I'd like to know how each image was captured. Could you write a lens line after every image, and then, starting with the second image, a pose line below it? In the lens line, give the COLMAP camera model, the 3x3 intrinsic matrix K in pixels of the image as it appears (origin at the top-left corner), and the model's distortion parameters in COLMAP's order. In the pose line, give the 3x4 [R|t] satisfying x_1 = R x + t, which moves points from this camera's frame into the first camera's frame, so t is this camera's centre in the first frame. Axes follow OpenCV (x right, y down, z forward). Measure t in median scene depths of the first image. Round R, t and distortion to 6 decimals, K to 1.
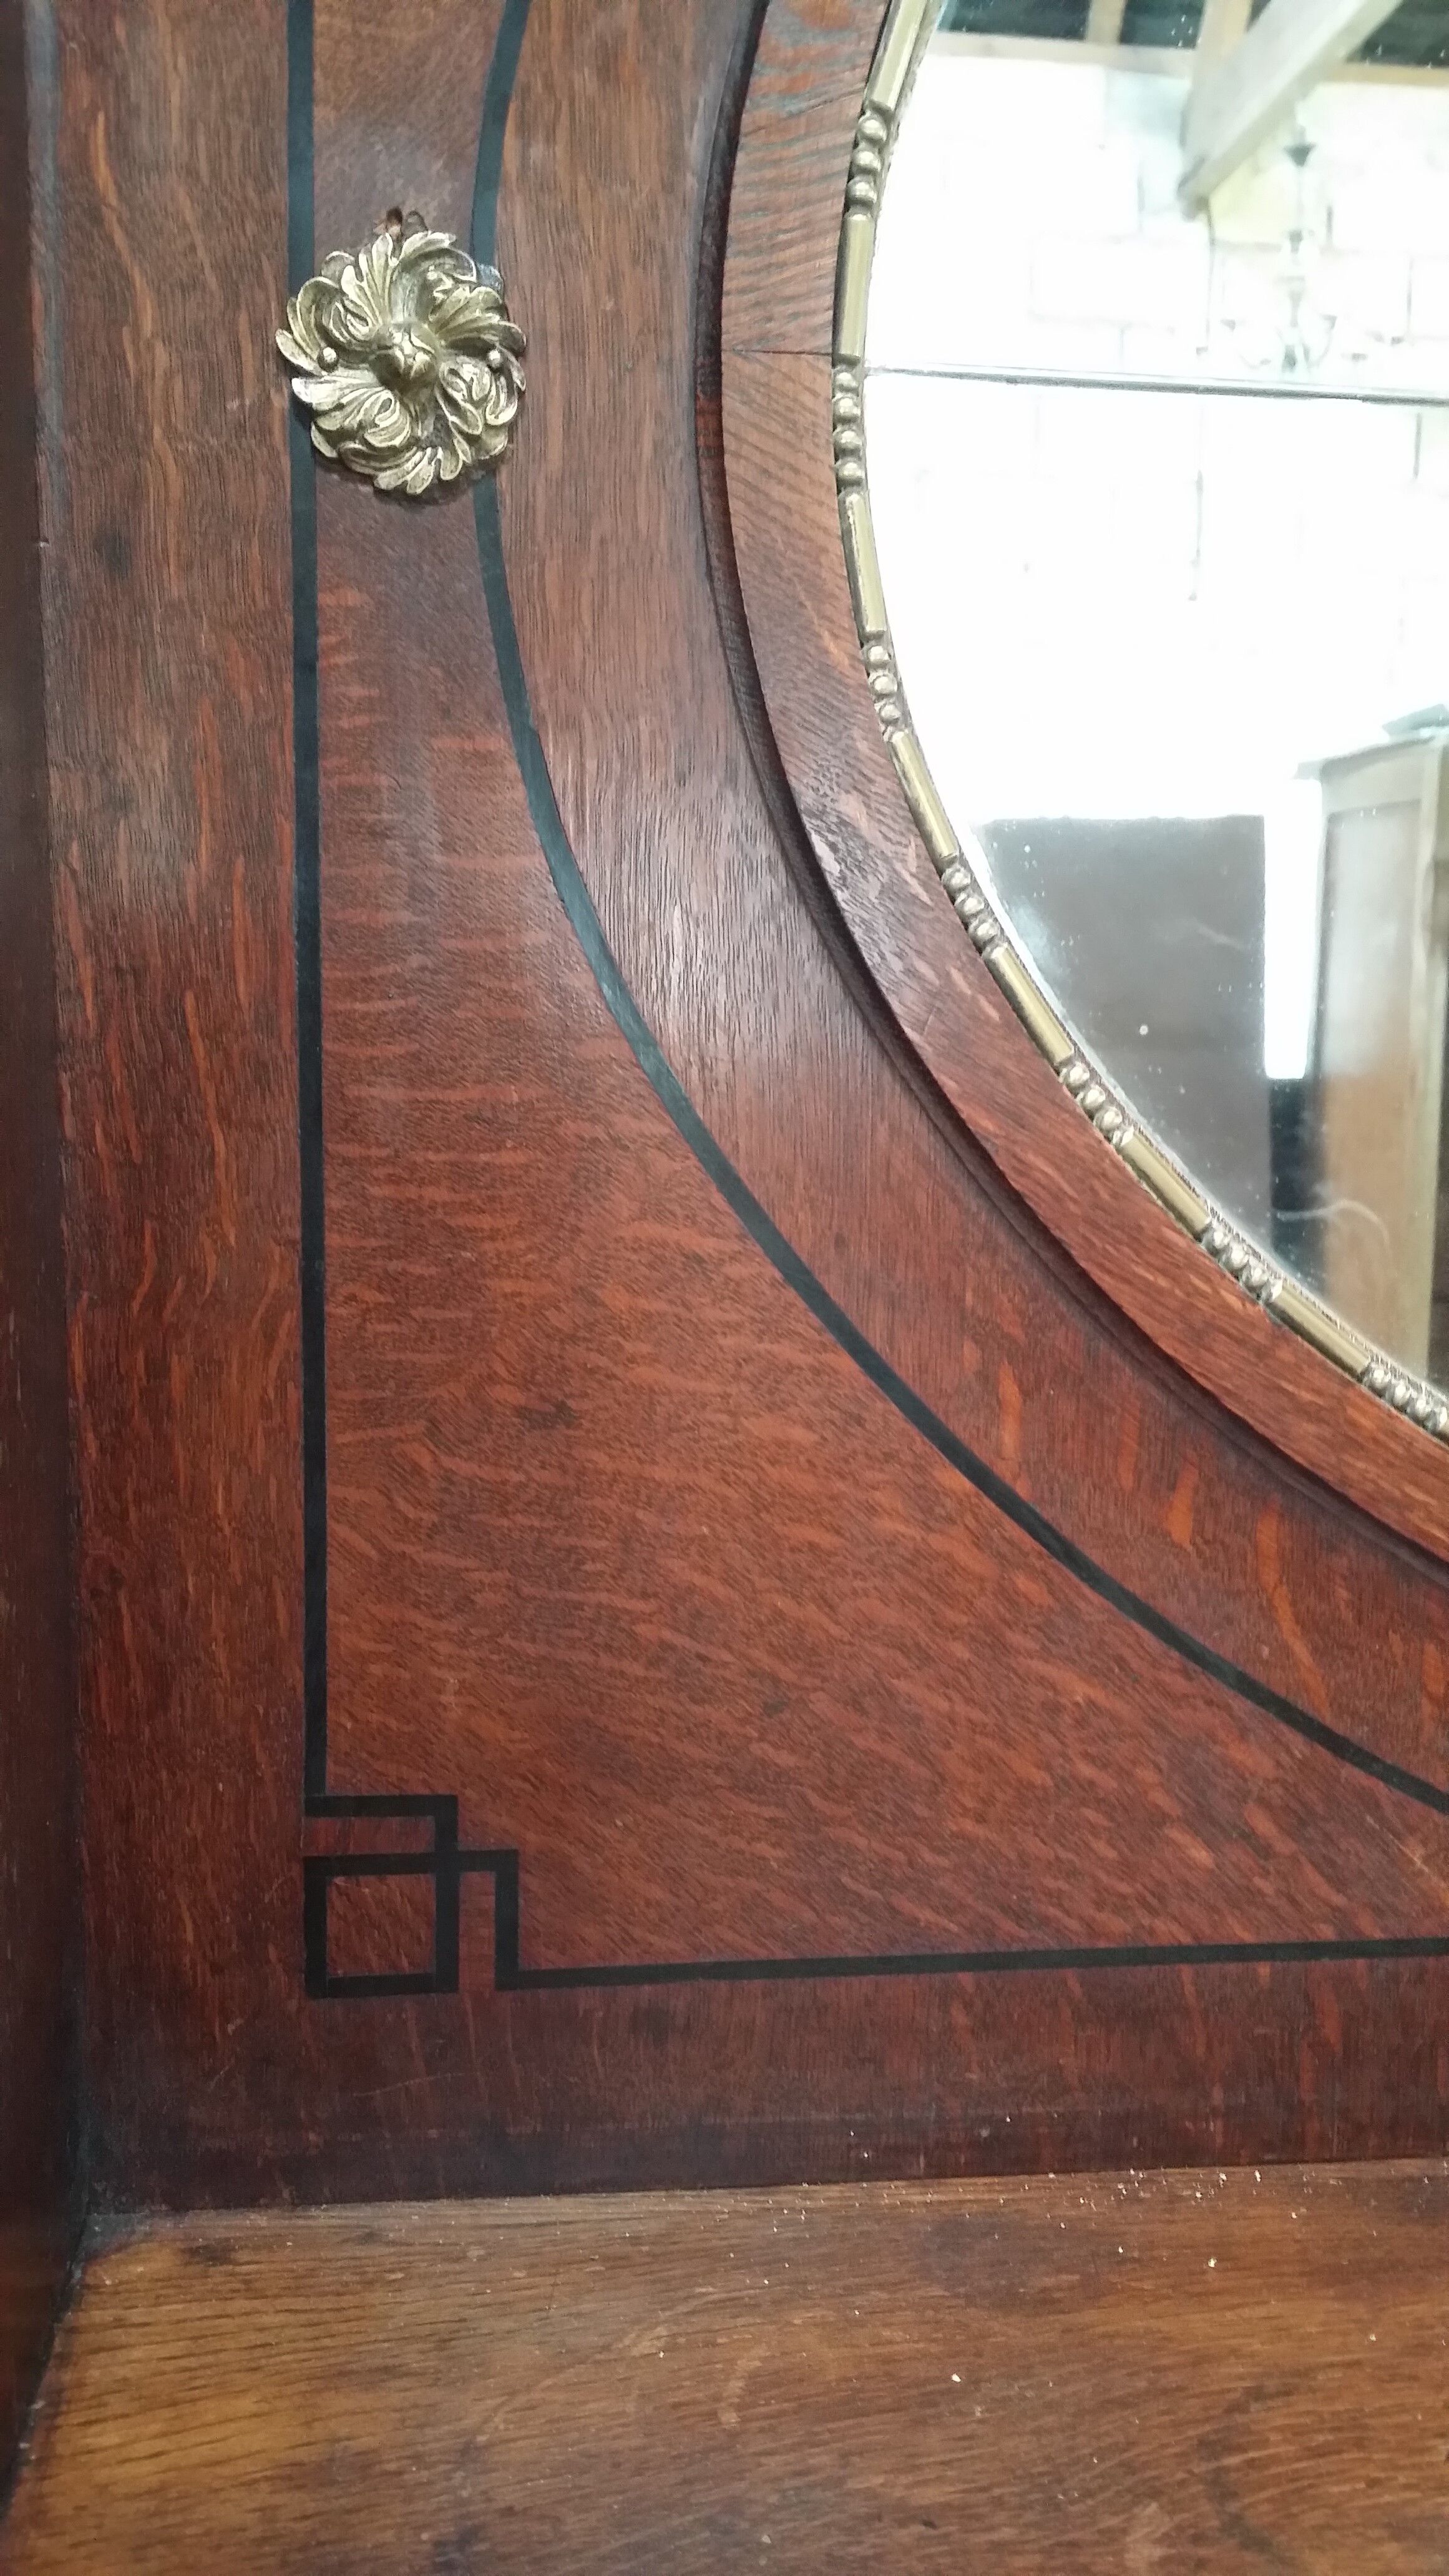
lens RADIAL K [[2346.2, 0, 774.0], [0, 2346.2, 1288.9], [0, 0, 1]] dist [0.099913, -0.227980]
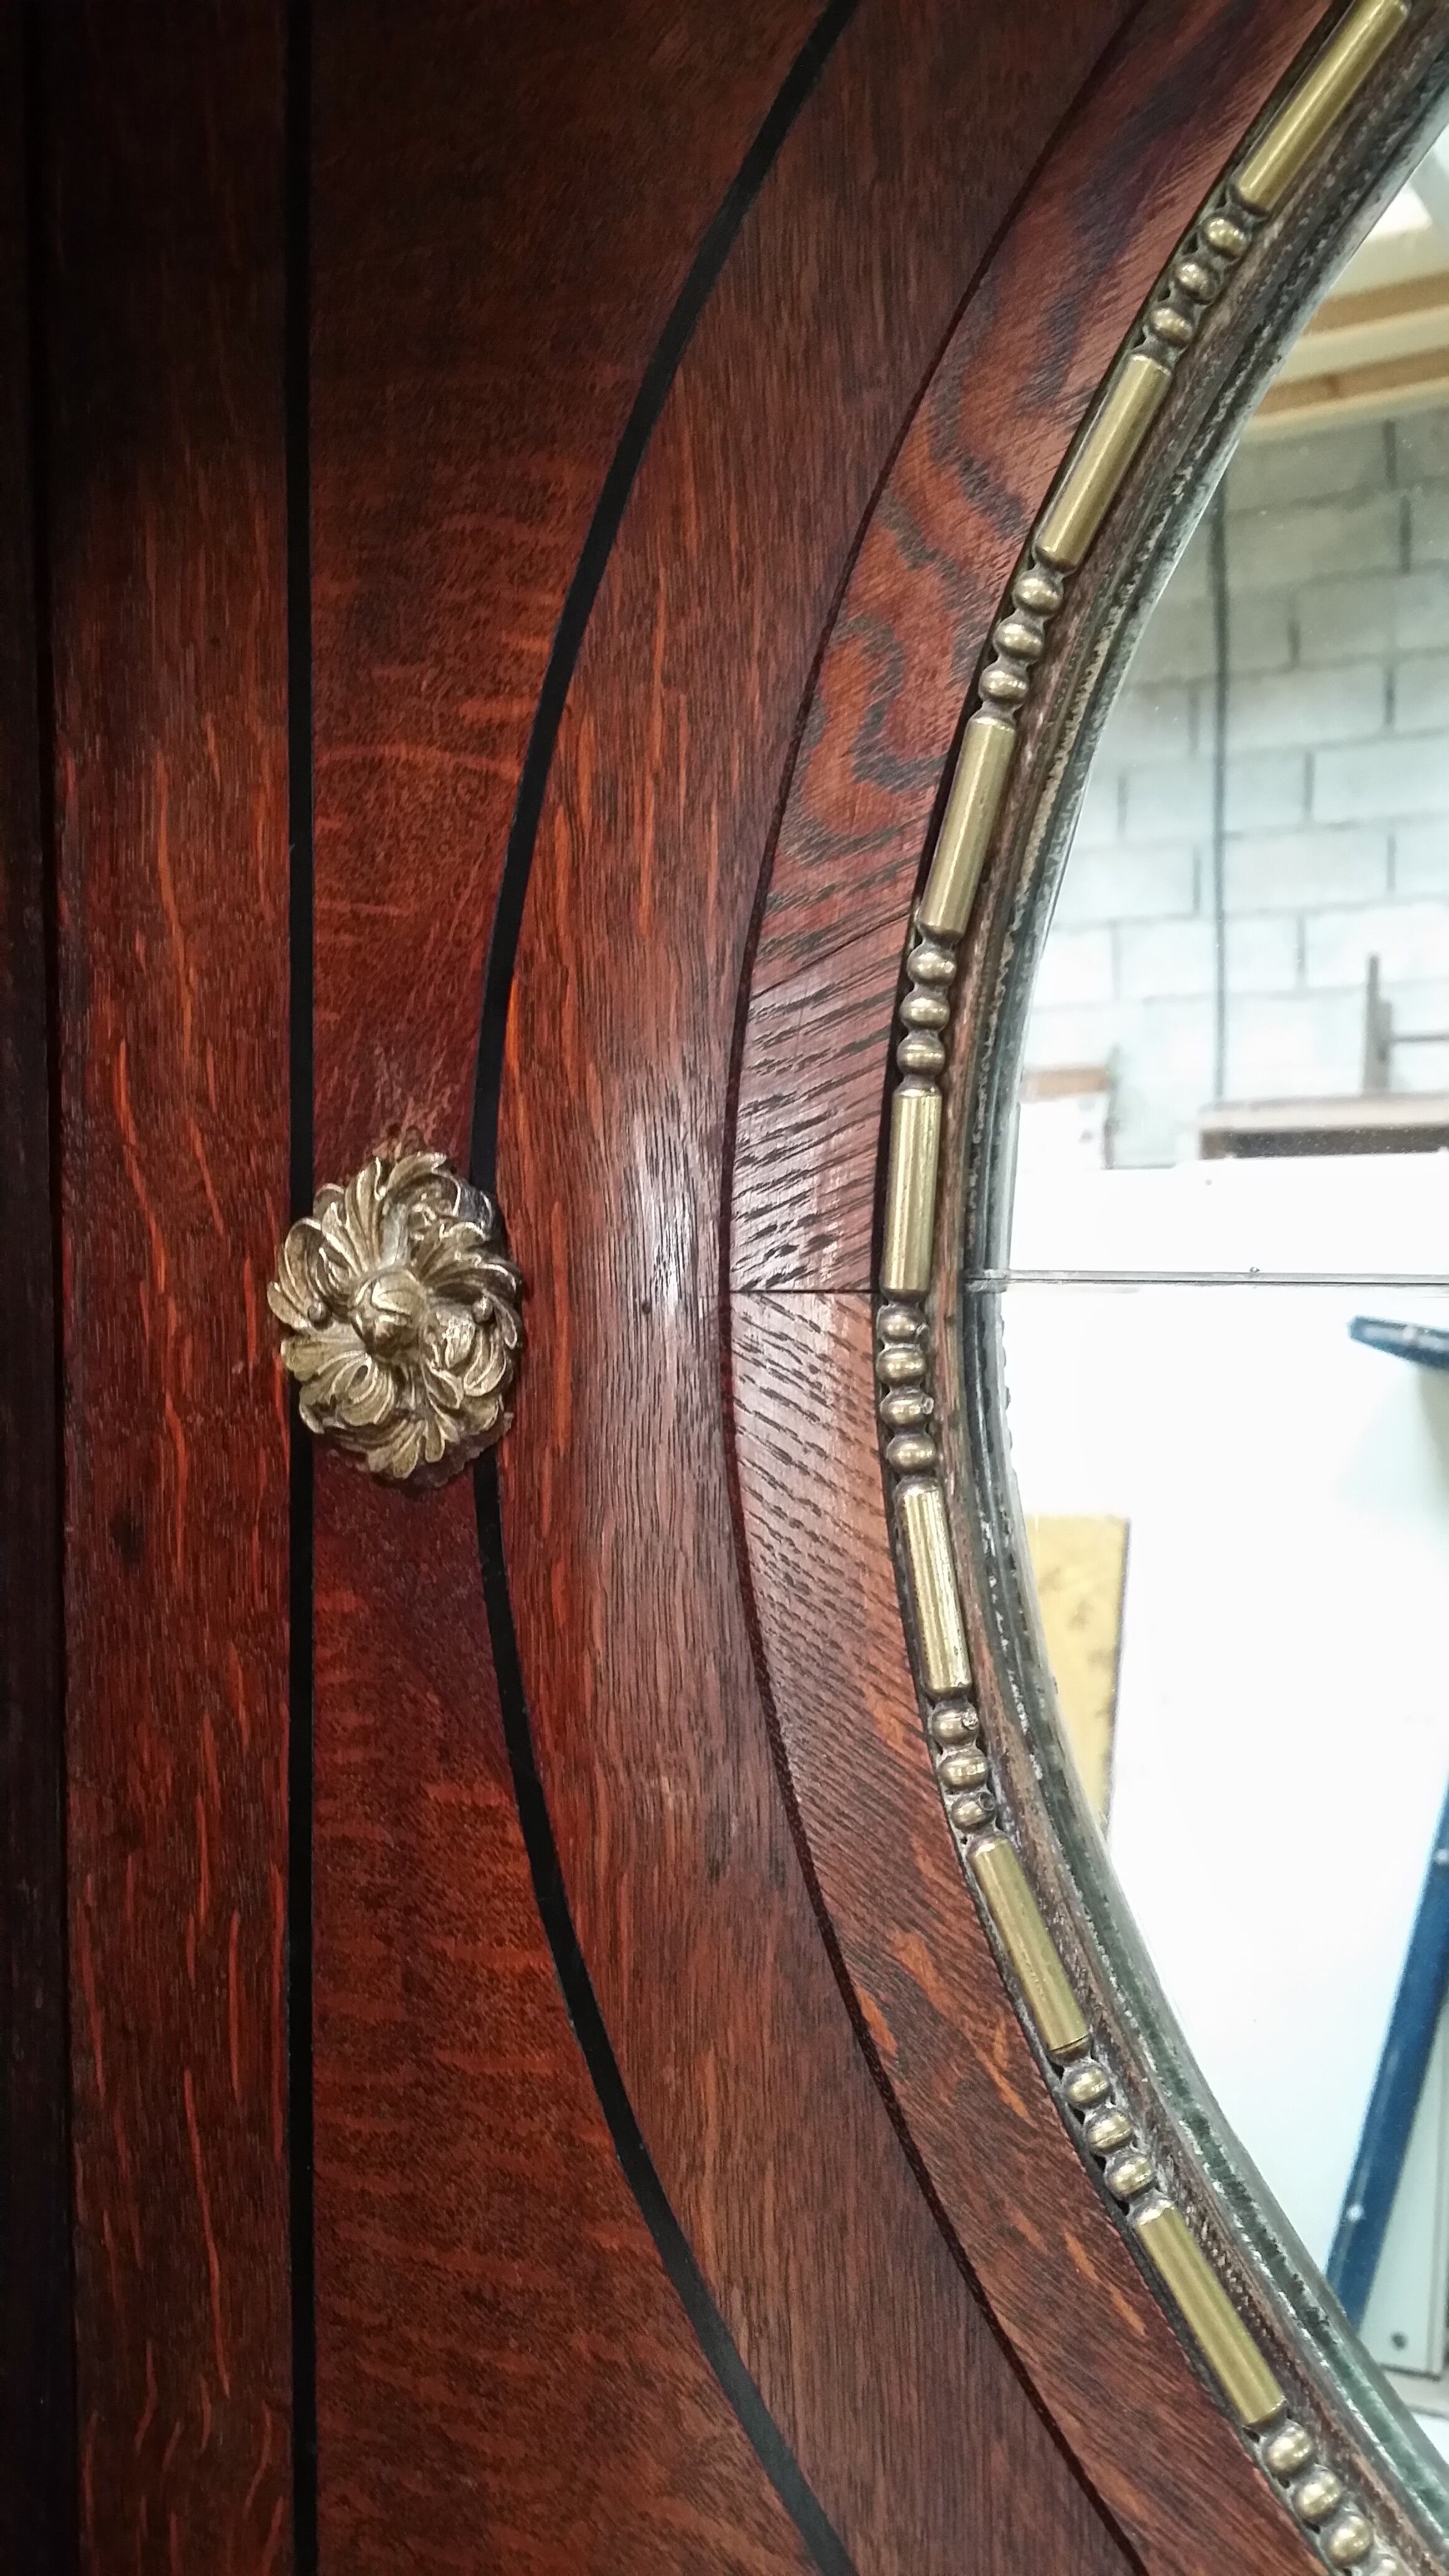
lens RADIAL K [[2346.2, 0, 774.0], [0, 2346.2, 1288.9], [0, 0, 1]] dist [0.099913, -0.227980]
pose [[0.803414, -0.006176, -0.595389, 0.393748], [-0.065177, 0.993025, -0.098250, -0.323658], [0.591843, 0.117742, 0.797407, 0.446721]]
